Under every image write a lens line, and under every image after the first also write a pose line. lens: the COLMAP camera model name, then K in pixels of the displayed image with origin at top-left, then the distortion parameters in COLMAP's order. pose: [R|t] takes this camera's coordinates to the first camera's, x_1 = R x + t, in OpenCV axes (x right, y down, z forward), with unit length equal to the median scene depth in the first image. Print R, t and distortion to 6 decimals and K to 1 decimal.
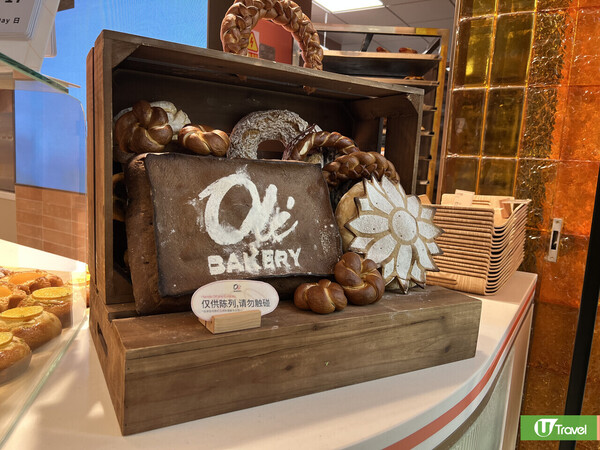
lens RADIAL K [[462.1, 0, 301.8], [0, 462.1, 224.9], [0, 0, 1]] dist [0.022708, -0.027730]
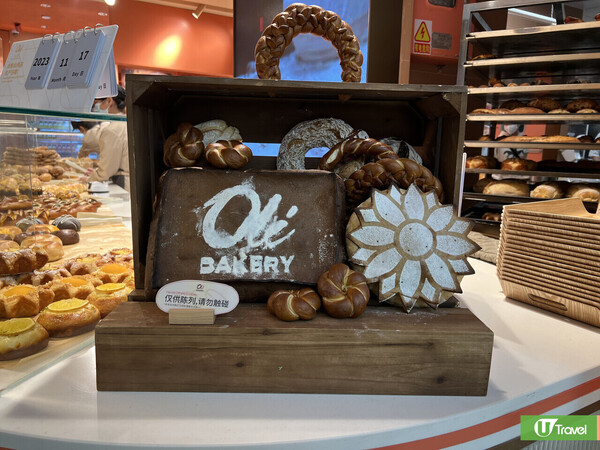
lens RADIAL K [[462.1, 0, 303.2], [0, 462.1, 224.7], [0, 0, 1]] dist [0.022708, -0.027730]
pose [[0.881957, 0.047927, -0.468886, 0.510790], [-0.037390, 0.998796, 0.031763, -0.055035], [0.469844, -0.010482, 0.882687, 0.084741]]
